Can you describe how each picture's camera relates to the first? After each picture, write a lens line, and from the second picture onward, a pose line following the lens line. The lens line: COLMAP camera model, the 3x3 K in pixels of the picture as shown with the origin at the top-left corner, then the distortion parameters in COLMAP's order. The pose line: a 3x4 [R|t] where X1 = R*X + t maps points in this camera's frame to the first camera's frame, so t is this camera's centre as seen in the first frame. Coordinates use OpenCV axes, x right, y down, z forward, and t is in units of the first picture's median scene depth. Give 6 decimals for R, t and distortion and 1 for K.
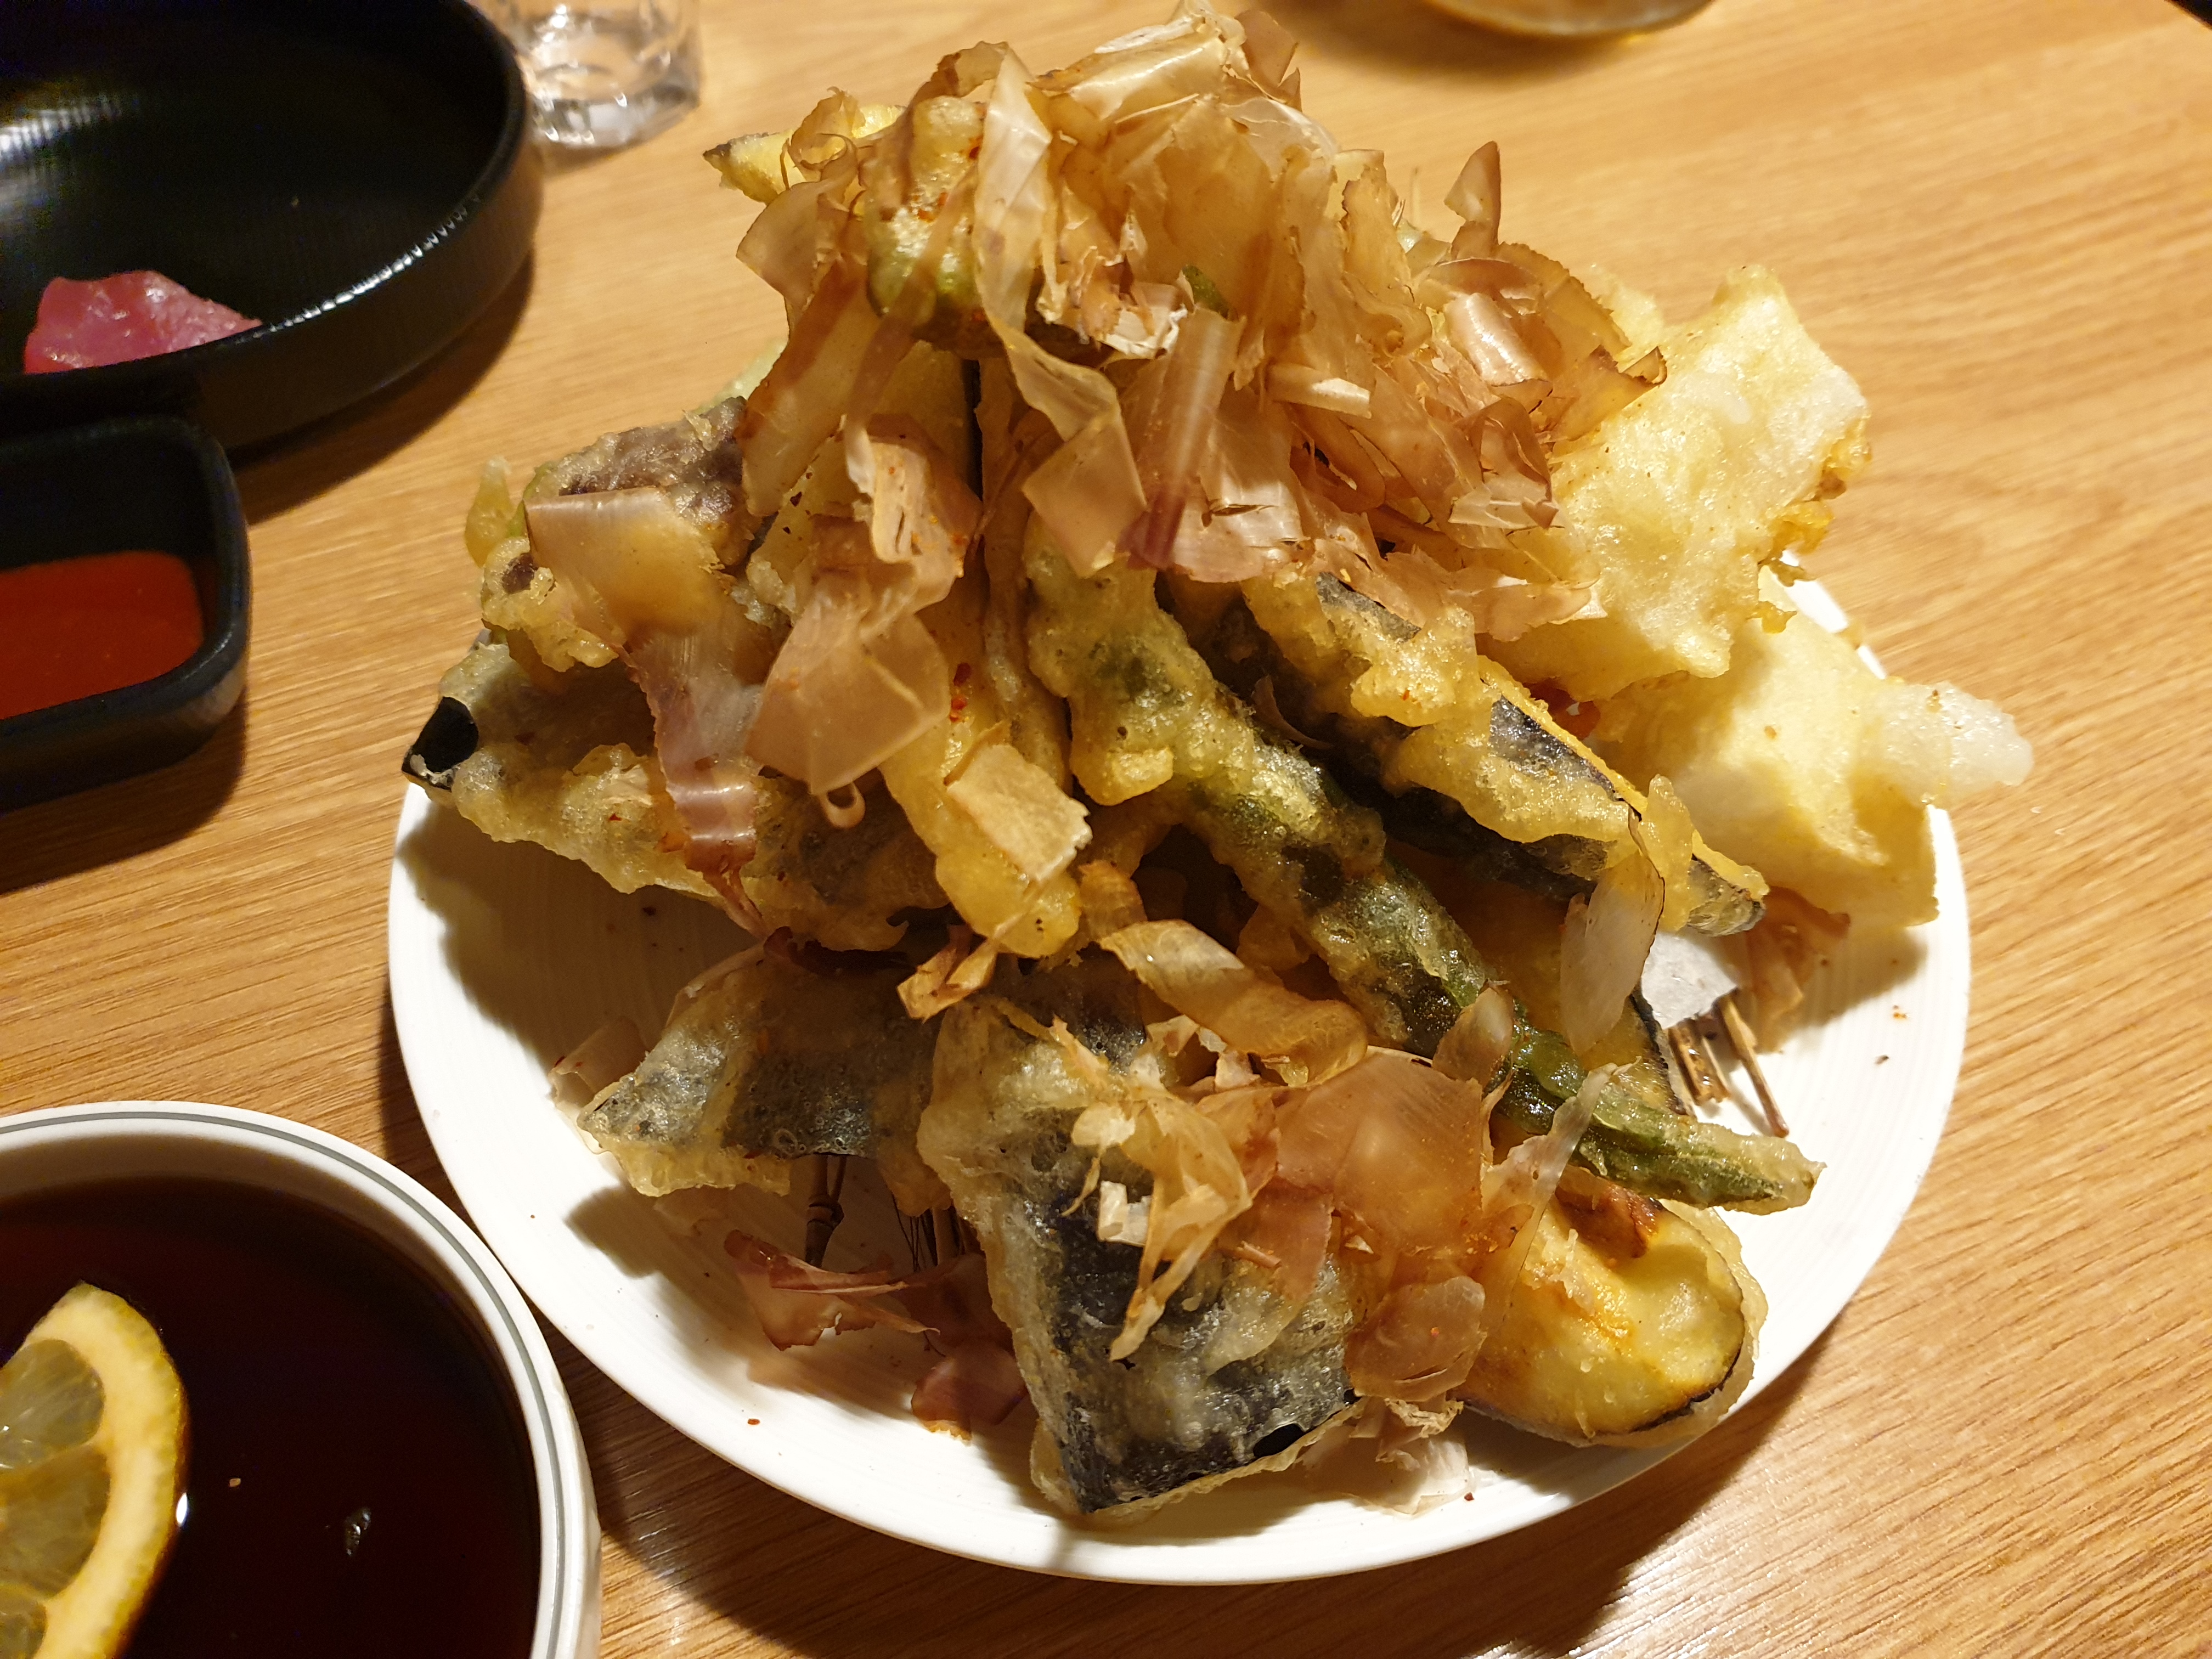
lens RADIAL K [[1764.5, 0, 1106.0], [0, 1764.5, 829.5], [0, 0, 1]] dist [0.109642, -0.292560]
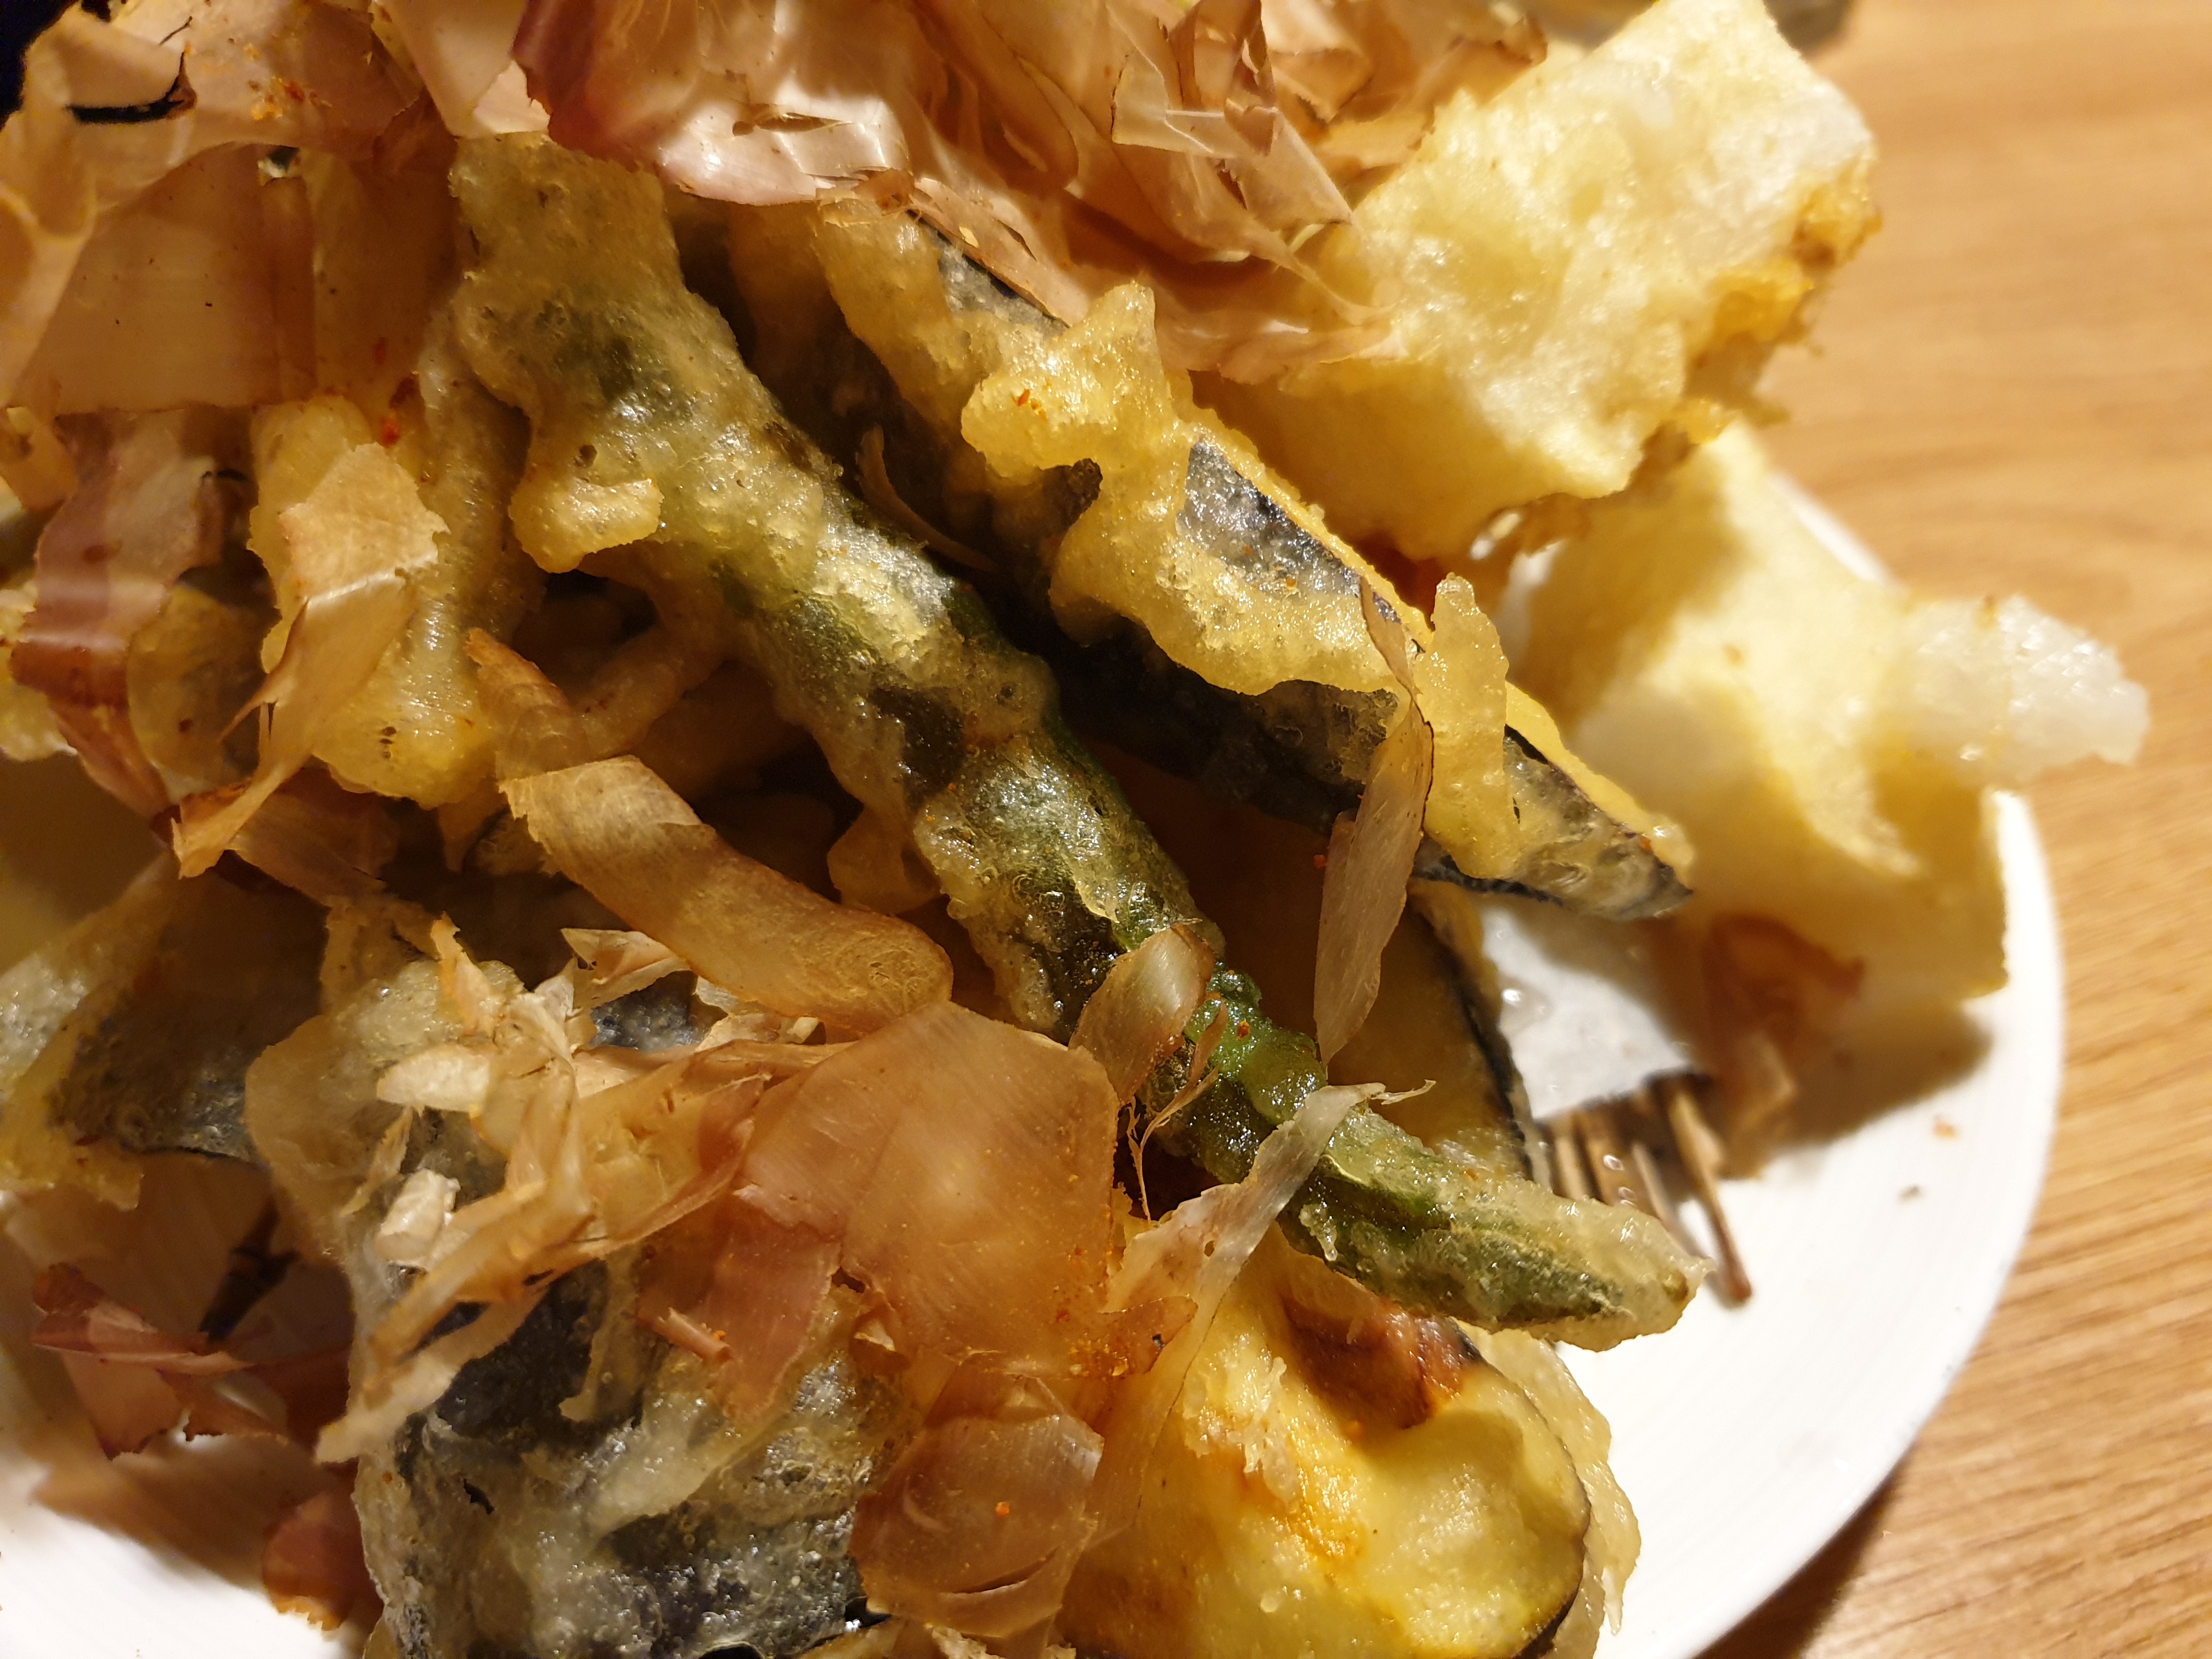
lens RADIAL K [[1819.6, 0, 1106.0], [0, 1819.6, 829.5], [0, 0, 1]] dist [-0.030325, -0.004679]
pose [[0.992239, 0.069376, -0.103191, 0.252382], [-0.084271, 0.985419, -0.147810, 0.146409], [0.091432, 0.155359, 0.983618, 0.389124]]
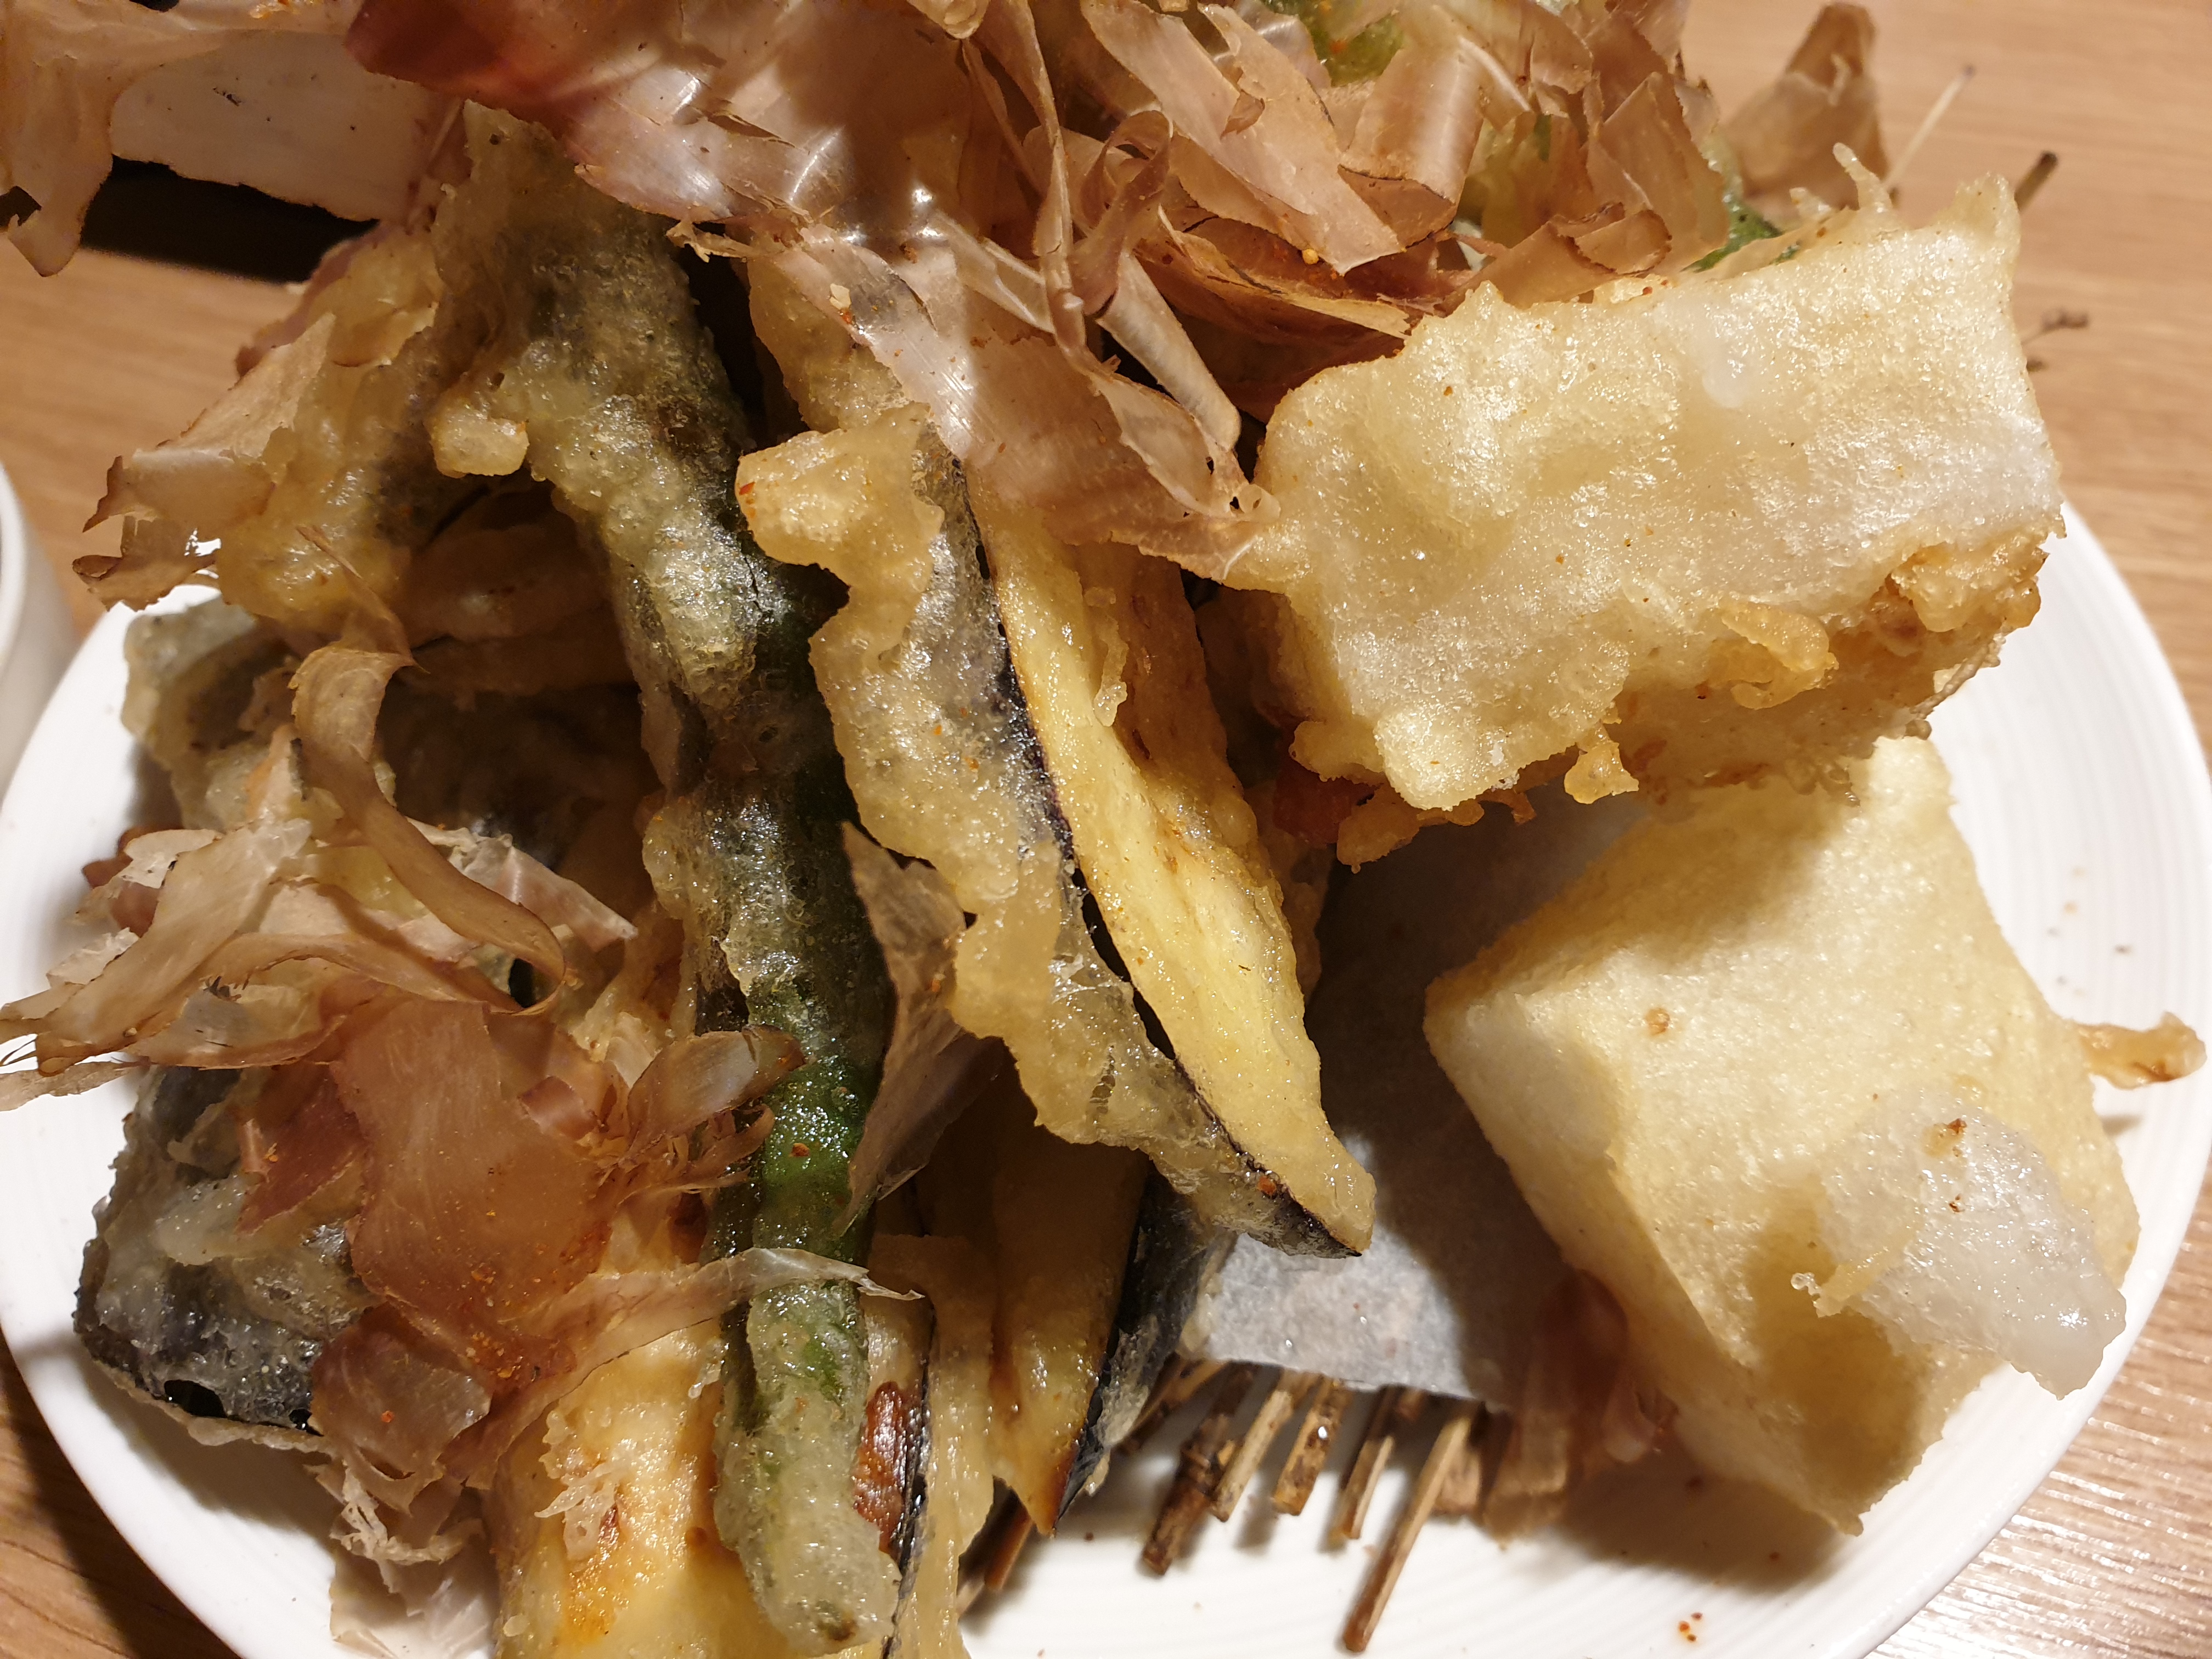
lens RADIAL K [[1841.6, 0, 1106.0], [0, 1841.6, 829.5], [0, 0, 1]] dist [0.007266, 0.003253]
pose [[0.736512, 0.499020, -0.456650, 0.552151], [-0.498260, 0.856814, 0.132688, -0.110709], [0.457478, 0.129804, 0.879696, 0.488754]]
